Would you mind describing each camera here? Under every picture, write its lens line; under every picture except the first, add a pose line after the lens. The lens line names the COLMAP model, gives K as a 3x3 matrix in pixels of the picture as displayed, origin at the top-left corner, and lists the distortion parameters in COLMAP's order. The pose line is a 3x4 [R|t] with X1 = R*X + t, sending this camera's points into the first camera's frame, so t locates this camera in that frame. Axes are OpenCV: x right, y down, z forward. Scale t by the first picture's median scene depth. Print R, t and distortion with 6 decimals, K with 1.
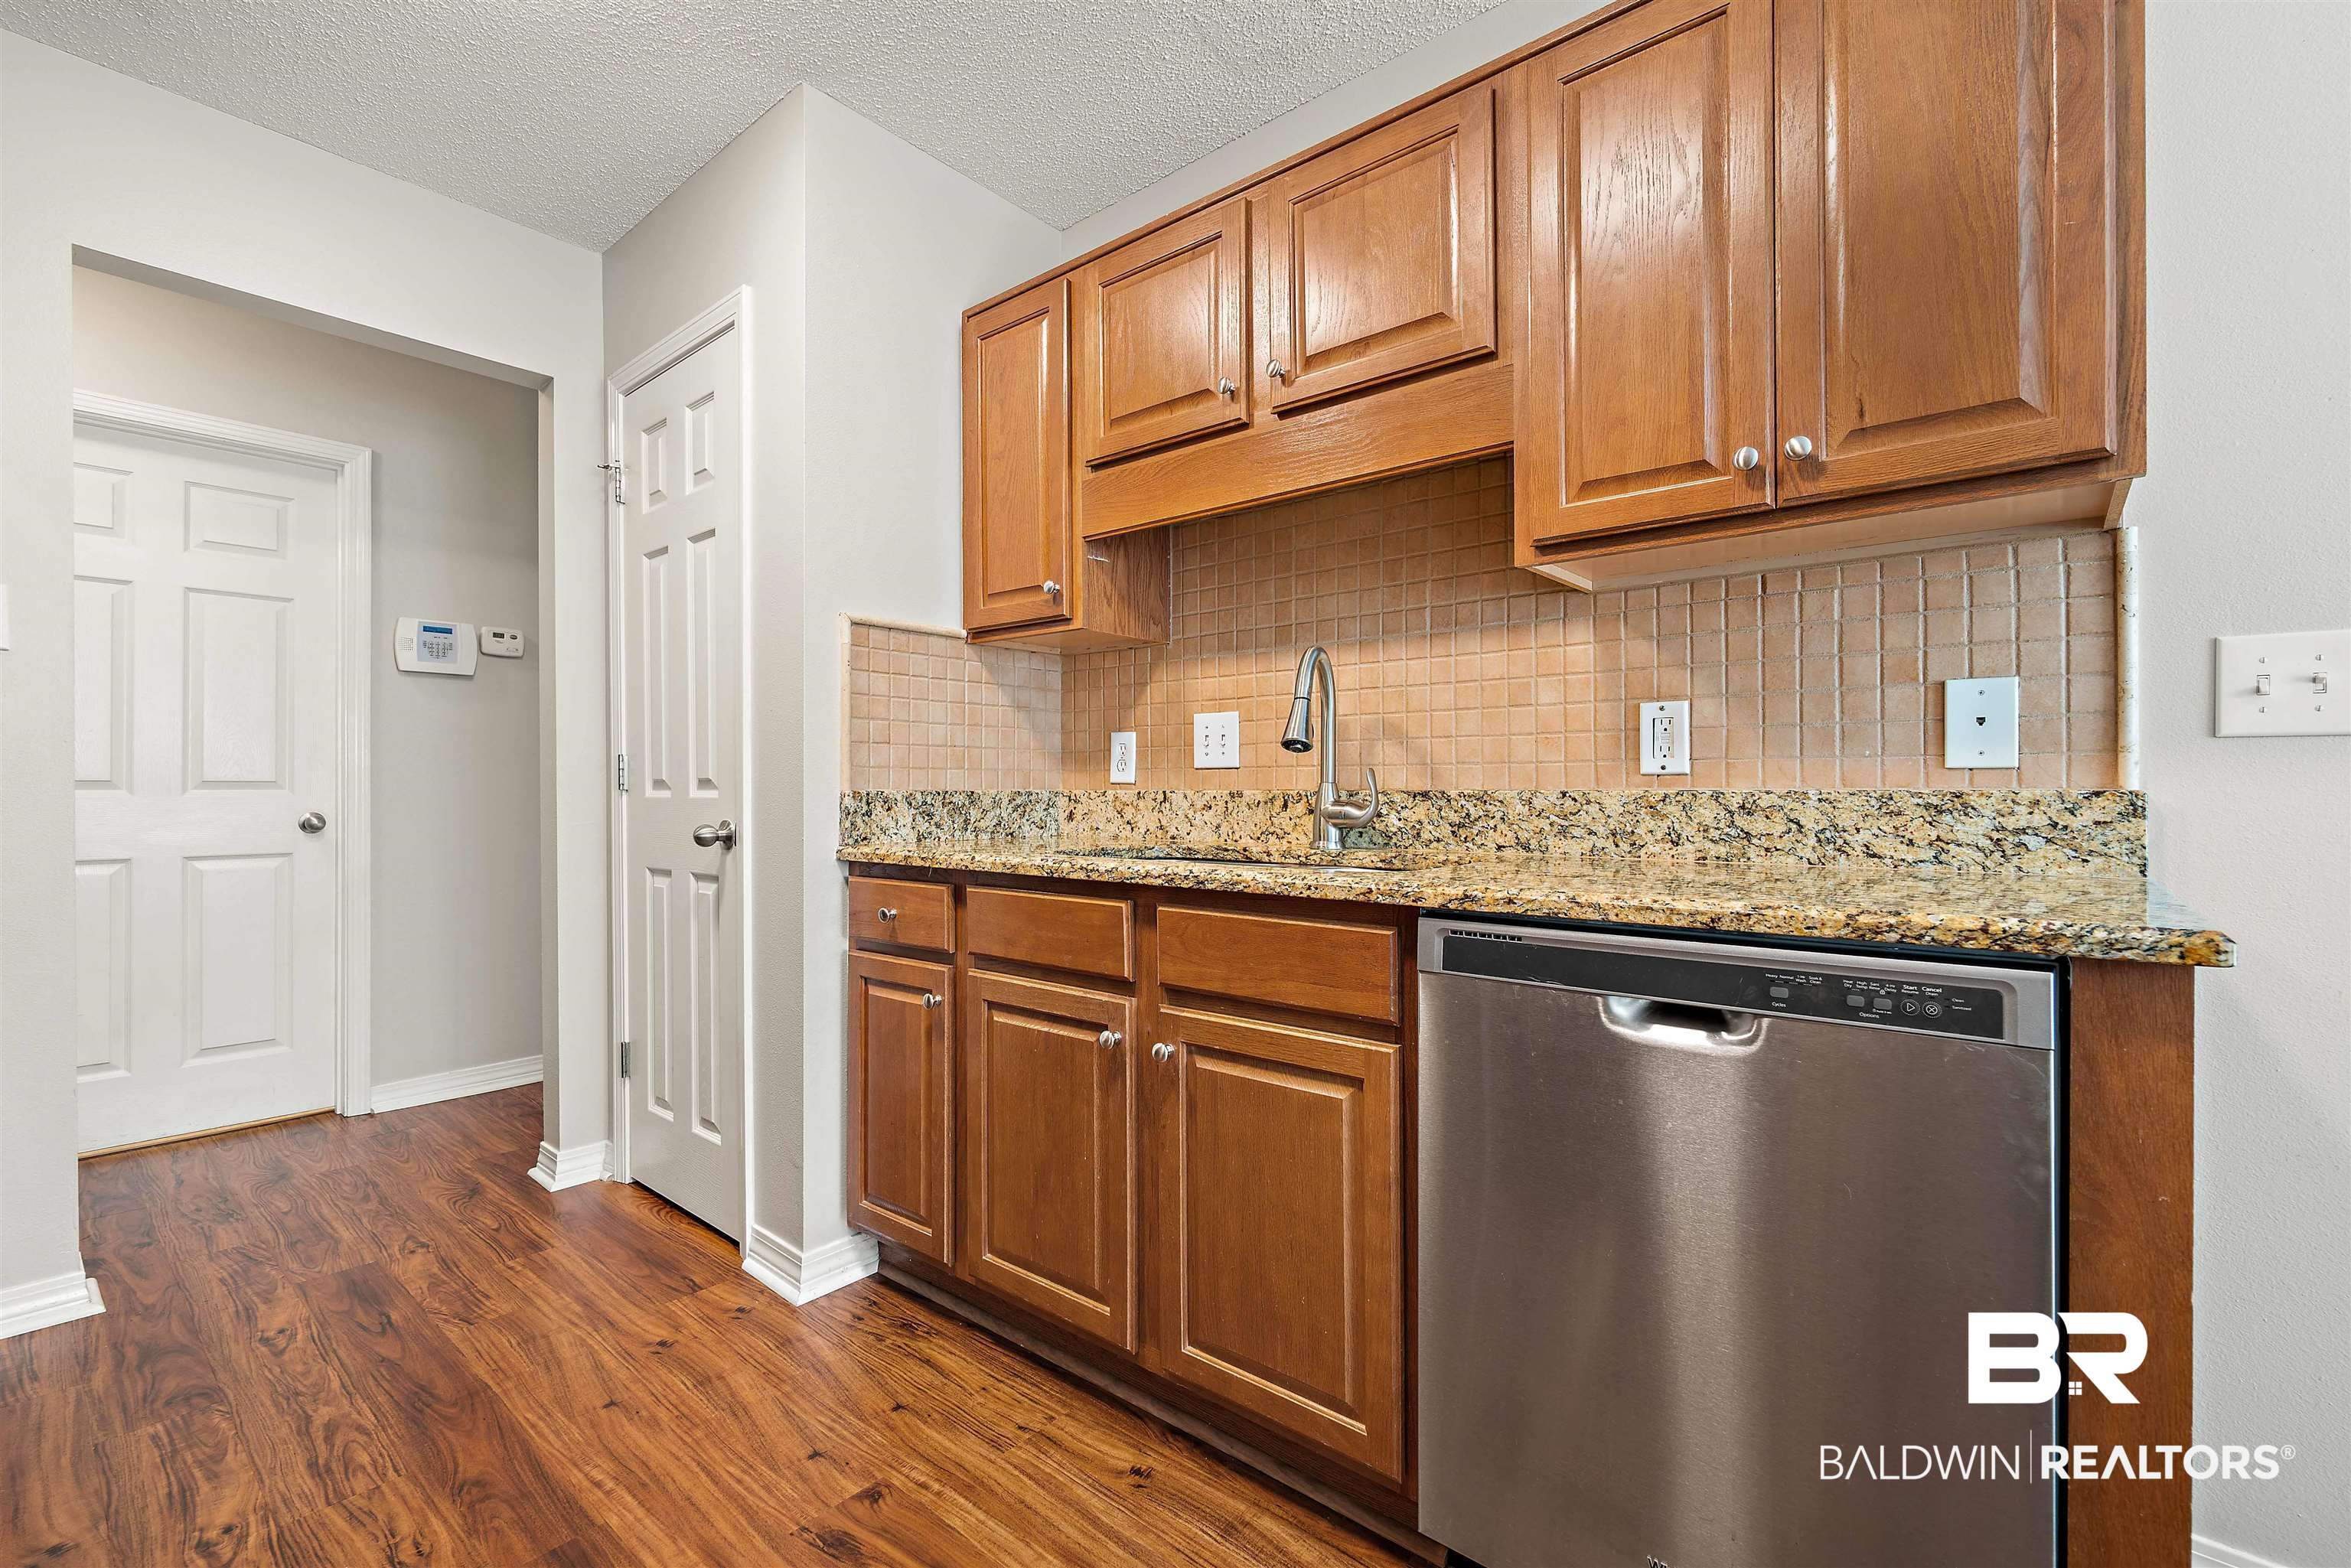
lens RADIAL K [[1015.2, 0, 1177.3], [0, 1015.2, 784.0], [0, 0, 1]] dist [-0.005157, 0.000167]
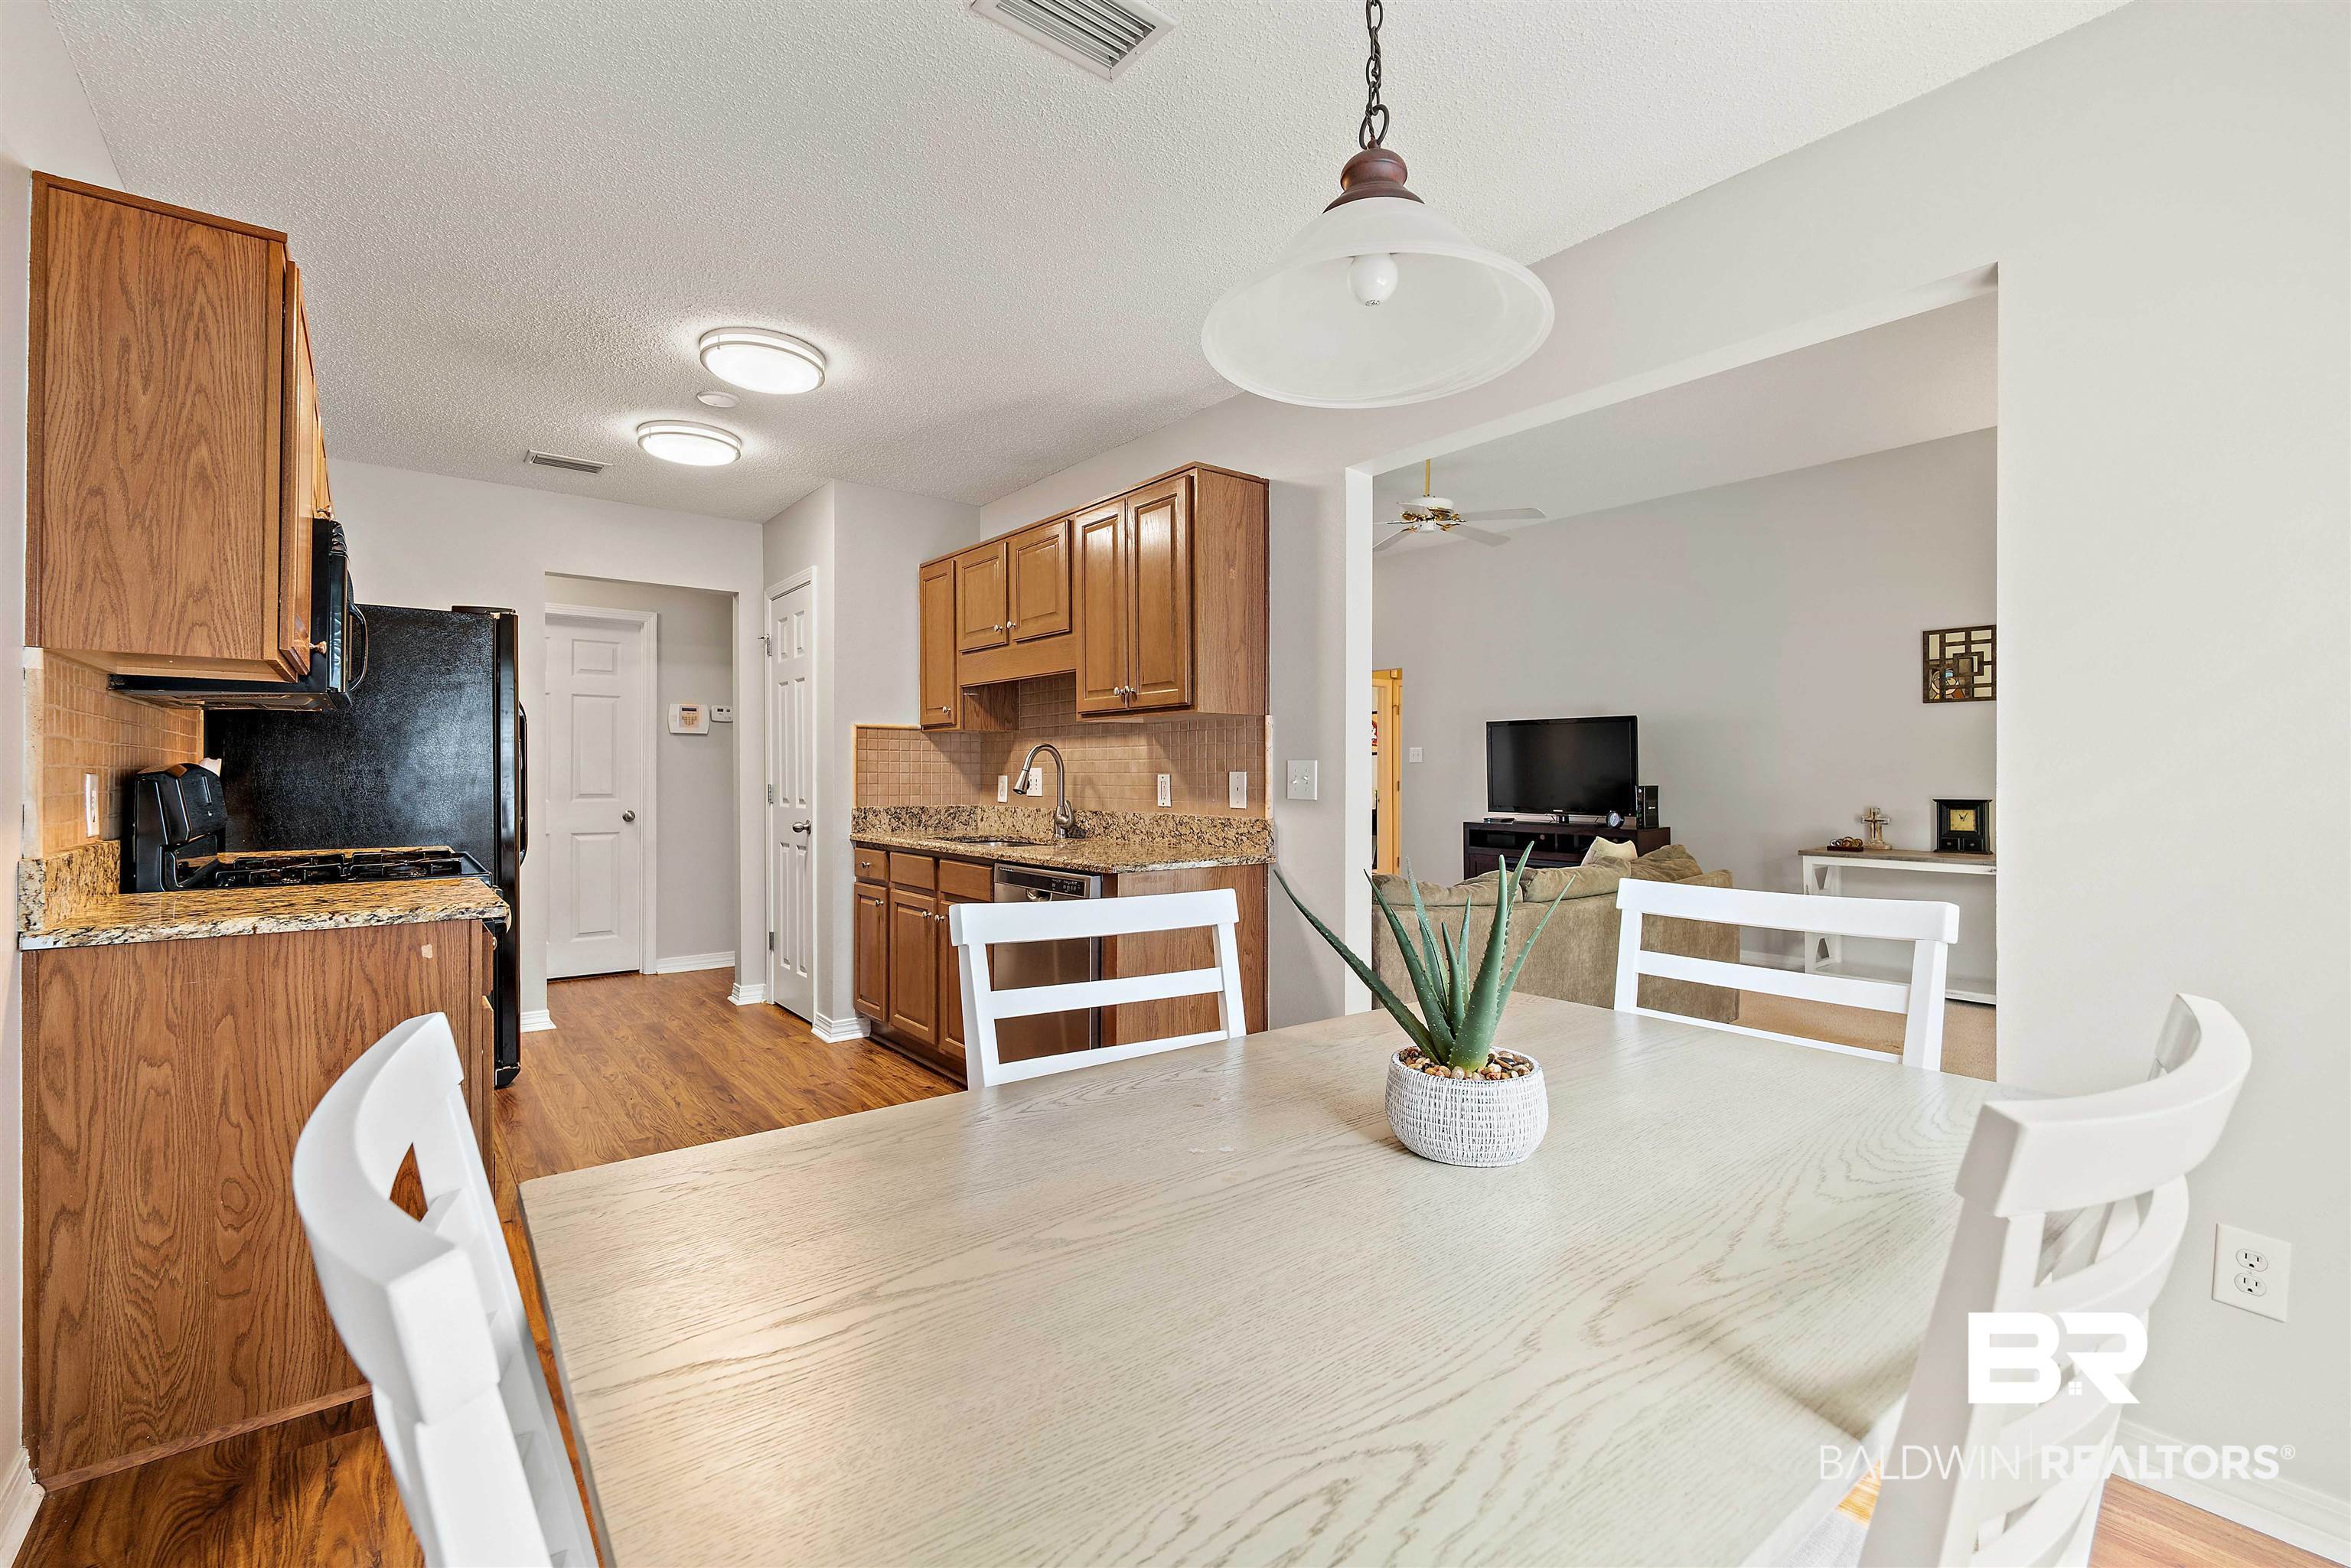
lens RADIAL K [[1015.2, 0, 1173.2], [0, 1015.2, 775.1], [0, 0, 1]] dist [-0.005157, 0.000167]
pose [[0.979993, 0.002519, -0.199018, 0.718960], [-0.001979, 0.999994, 0.002910, -0.065438], [0.199024, -0.002458, 0.979991, -0.908252]]
